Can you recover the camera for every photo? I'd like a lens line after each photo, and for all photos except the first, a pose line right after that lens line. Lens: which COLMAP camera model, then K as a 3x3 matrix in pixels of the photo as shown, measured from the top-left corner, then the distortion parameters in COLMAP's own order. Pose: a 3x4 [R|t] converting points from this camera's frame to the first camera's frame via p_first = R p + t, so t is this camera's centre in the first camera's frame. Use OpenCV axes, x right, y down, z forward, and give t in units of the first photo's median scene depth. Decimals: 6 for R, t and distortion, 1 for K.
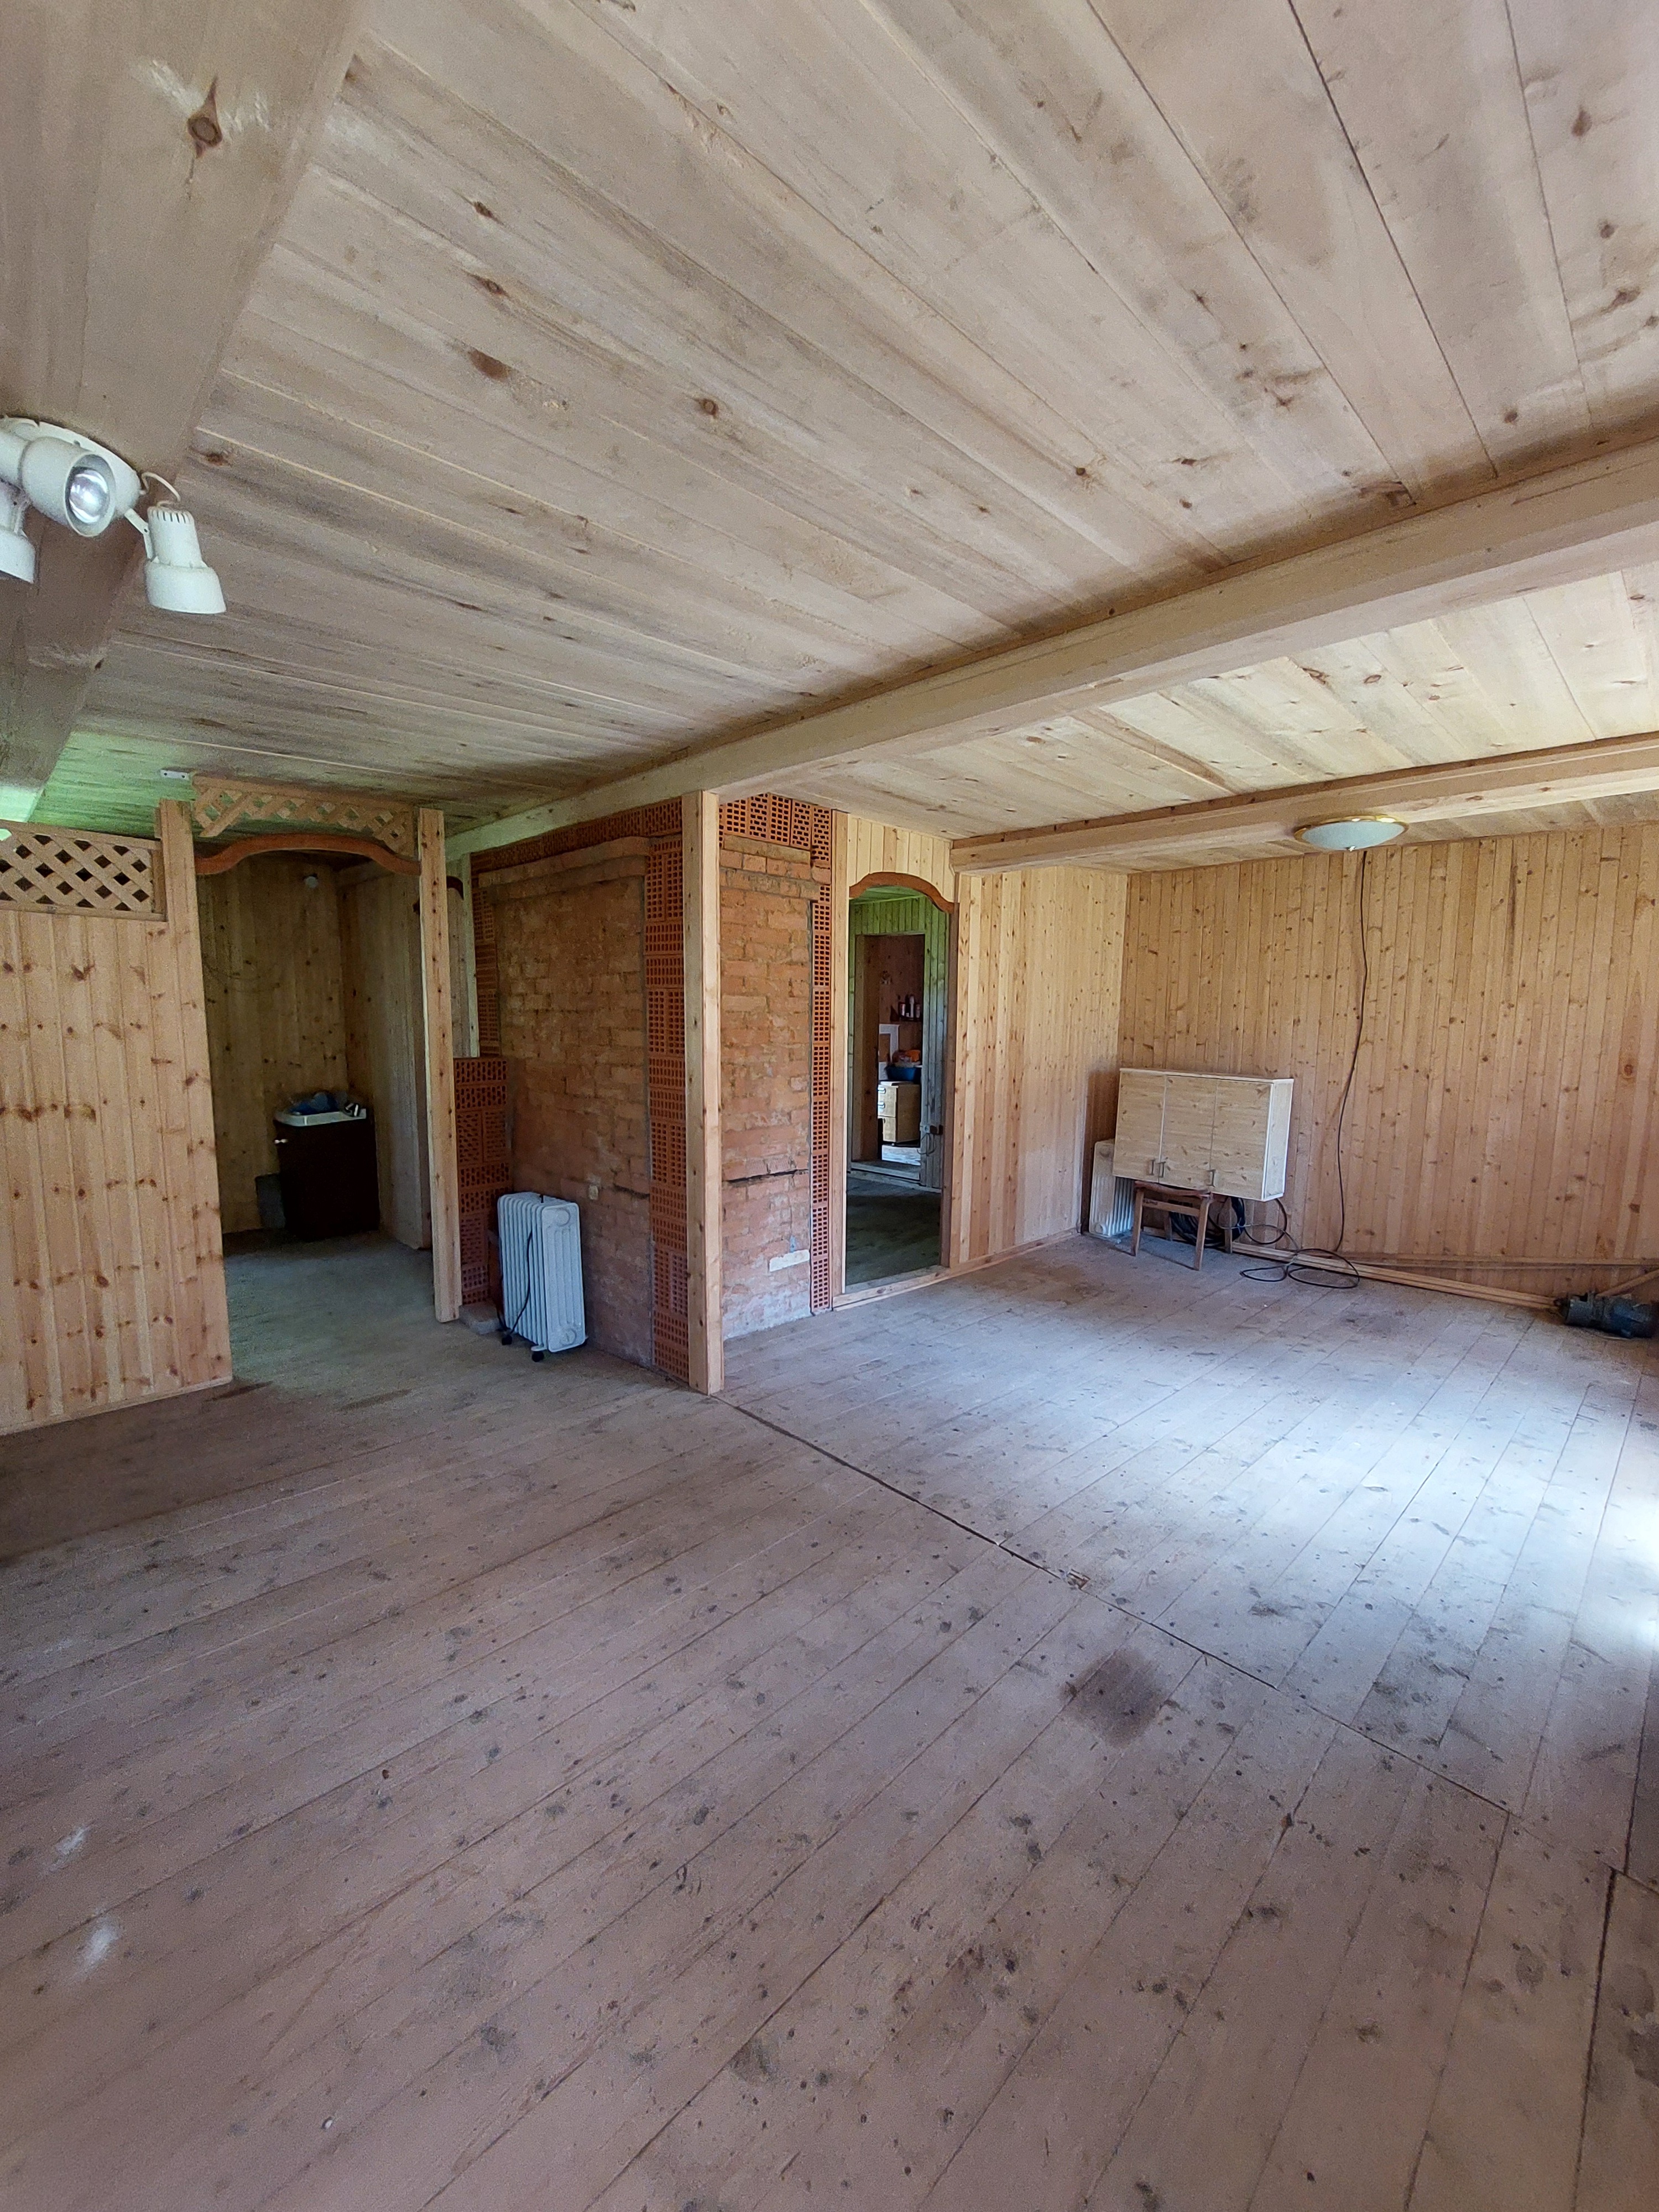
lens RADIAL K [[885.9, 0, 854.4], [0, 885.9, 1112.2], [0, 0, 1]] dist [-0.007889, -0.002125]
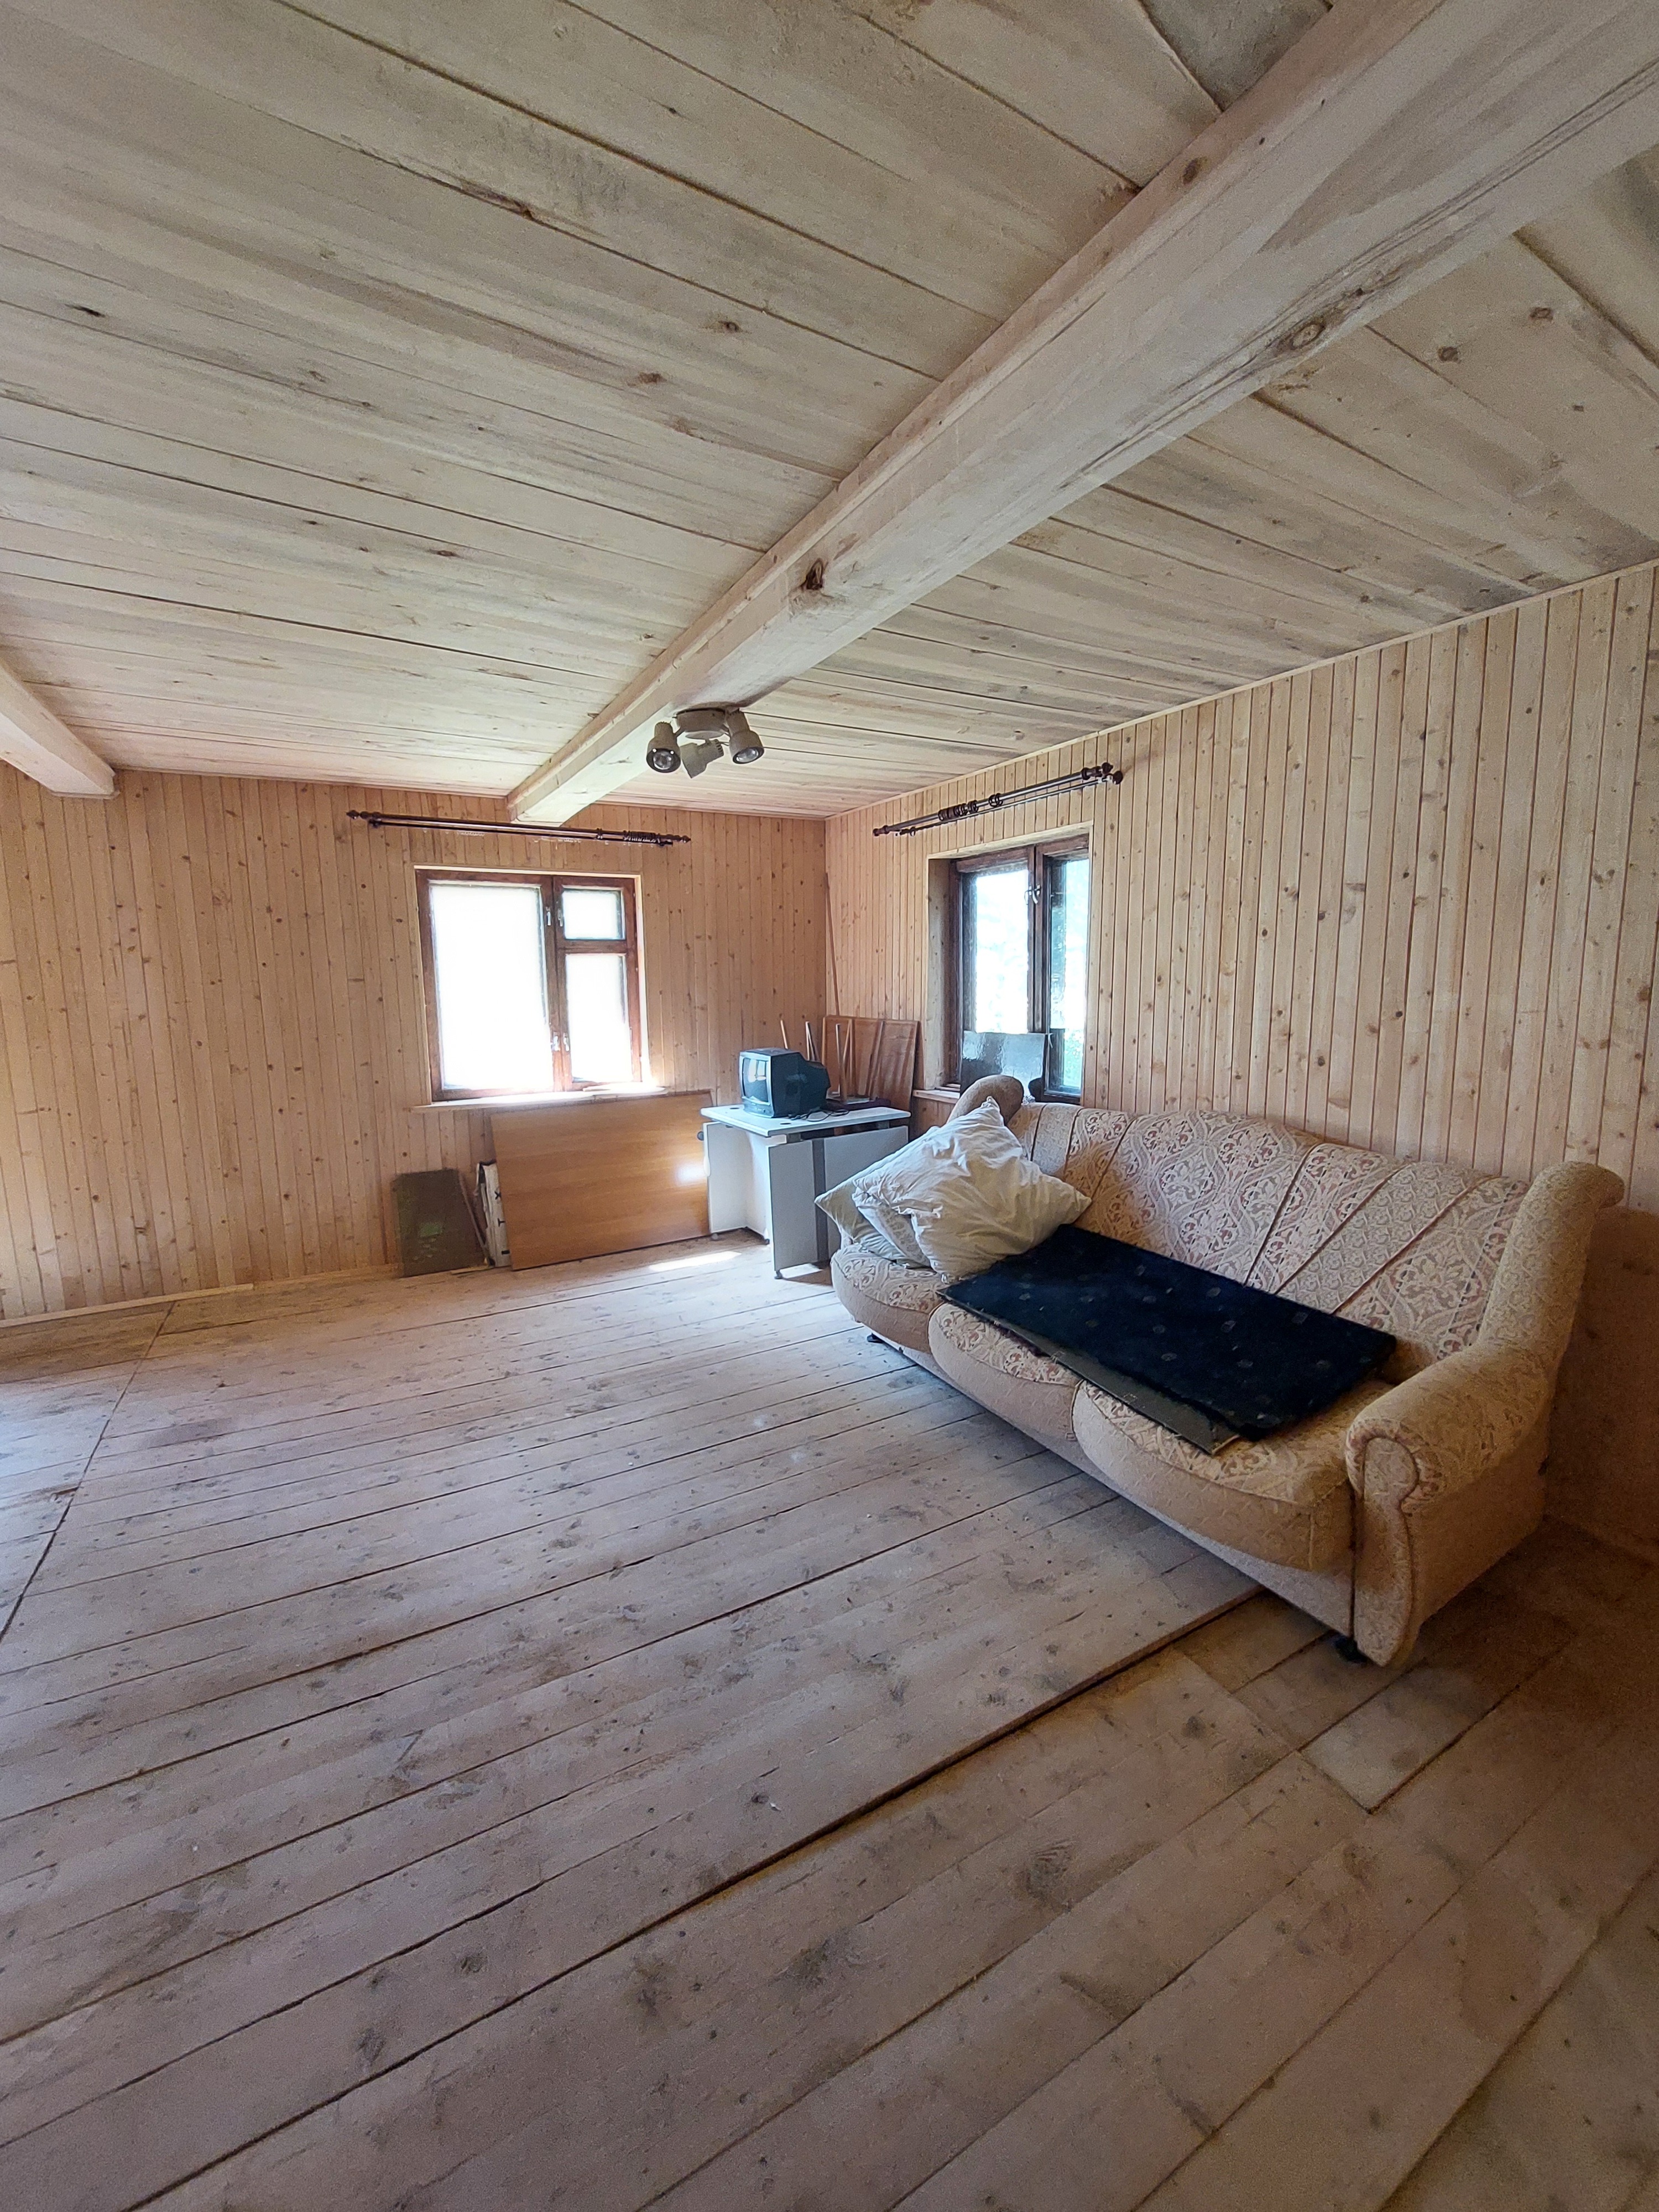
lens RADIAL K [[885.9, 0, 850.9], [0, 885.9, 1101.9], [0, 0, 1]] dist [-0.007889, -0.002125]
pose [[-0.964641, -0.038470, 0.260746, -0.722057], [0.029477, 0.967338, 0.251770, -0.143302], [-0.261915, 0.250554, -0.932000, 1.225359]]
